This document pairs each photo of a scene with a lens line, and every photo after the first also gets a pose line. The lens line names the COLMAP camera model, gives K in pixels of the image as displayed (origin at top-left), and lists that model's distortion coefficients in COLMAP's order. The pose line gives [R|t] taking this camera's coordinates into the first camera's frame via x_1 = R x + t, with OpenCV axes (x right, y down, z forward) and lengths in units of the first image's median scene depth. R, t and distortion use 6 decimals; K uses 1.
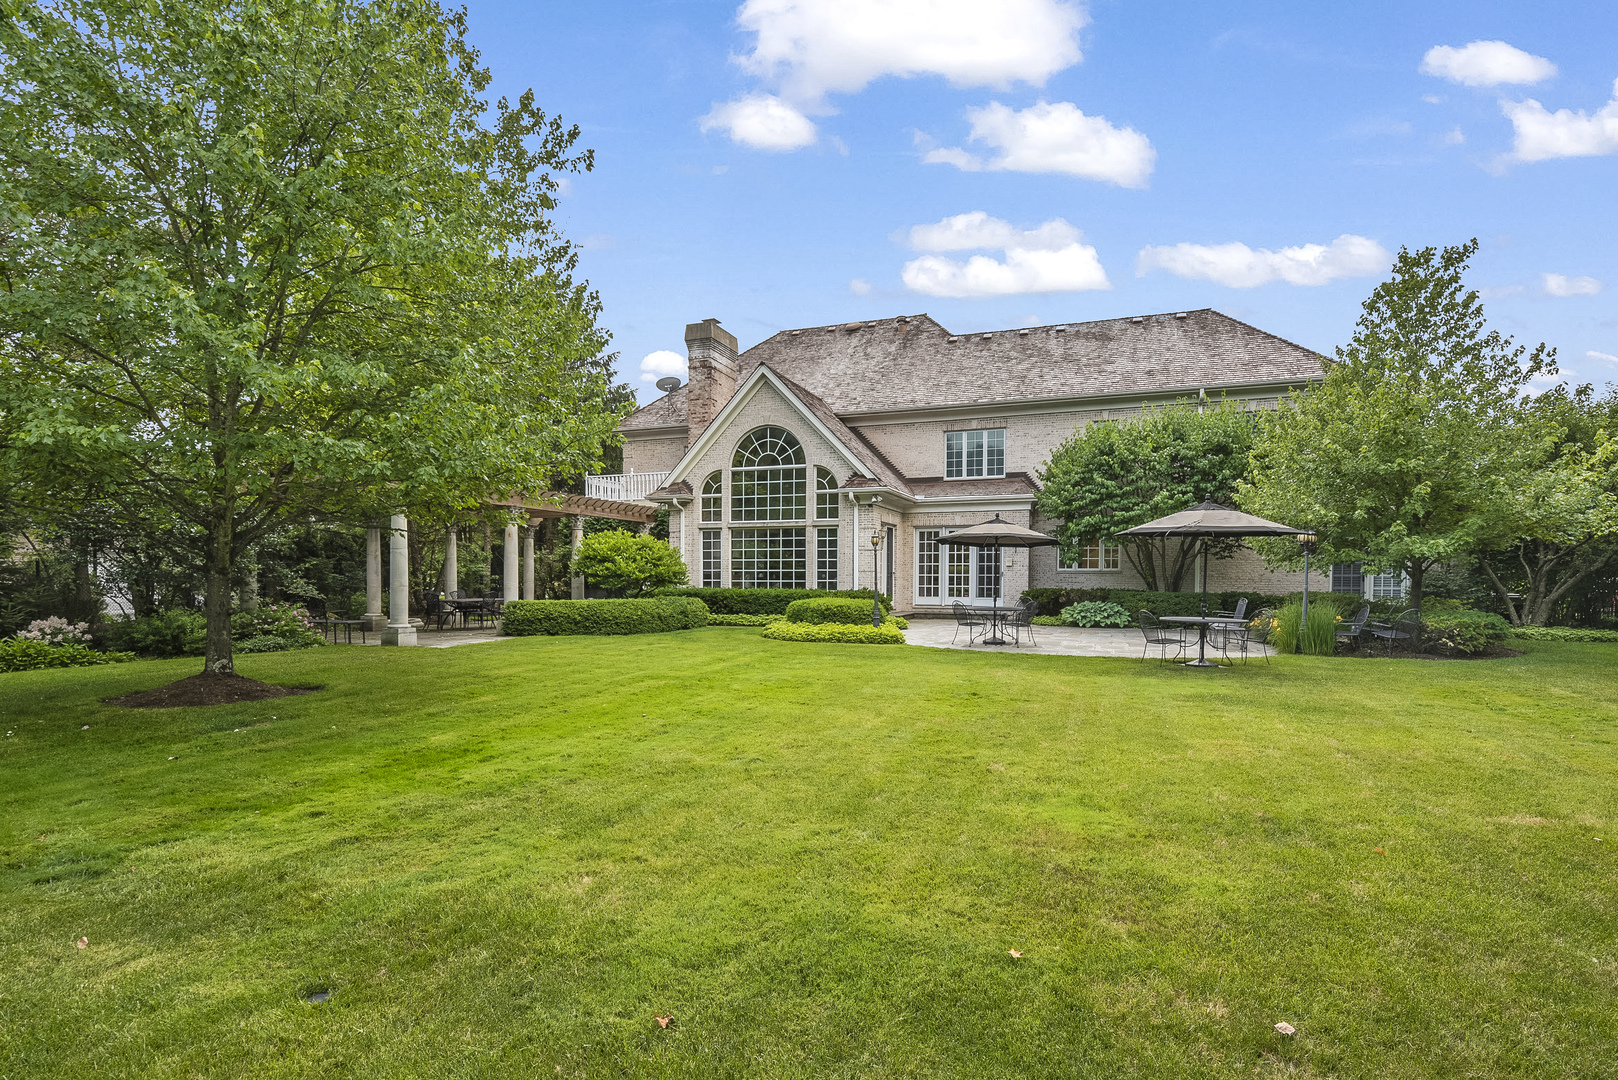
lens RADIAL K [[786.4, 0, 808.6], [0, 786.4, 590.8], [0, 0, 1]] dist [-0.000450, 0.000074]
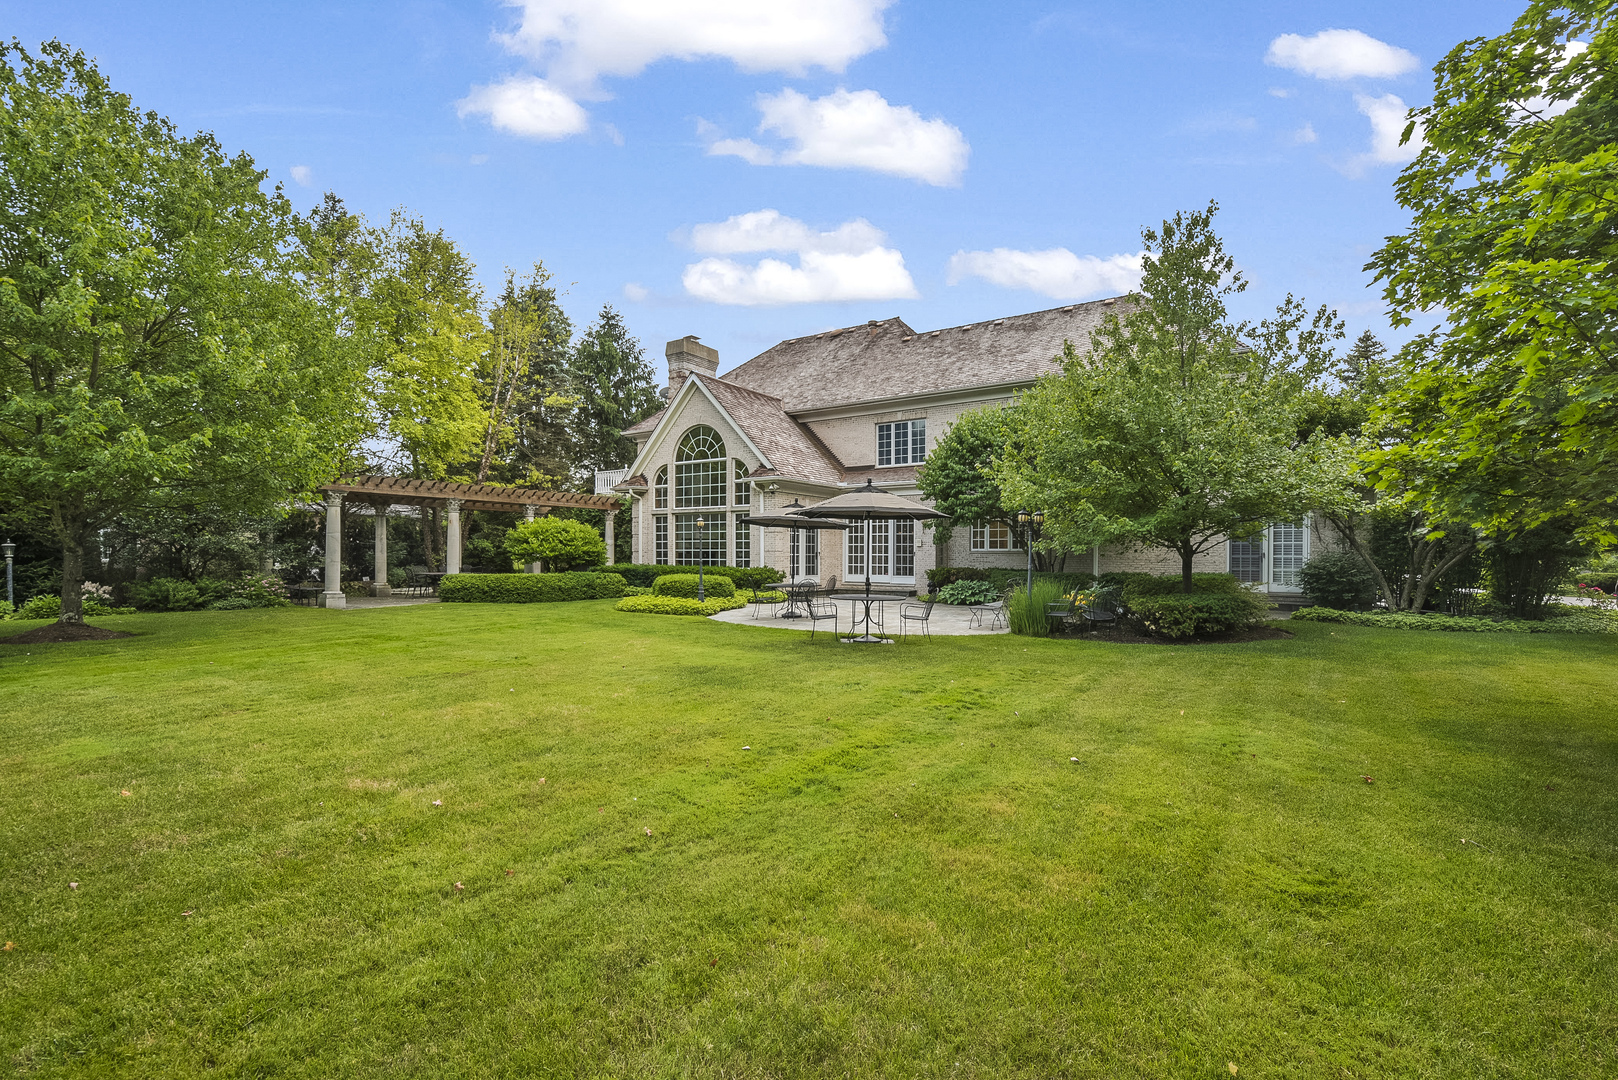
lens RADIAL K [[709.1, 0, 809.0], [0, 709.1, 540.0], [0, 0, 1]] dist [0.000500, -0.000061]
pose [[0.973007, -0.001741, -0.230770, 0.337140], [-0.007639, 0.999181, -0.039749, -0.000831], [0.230650, 0.040439, 0.972196, 0.027359]]
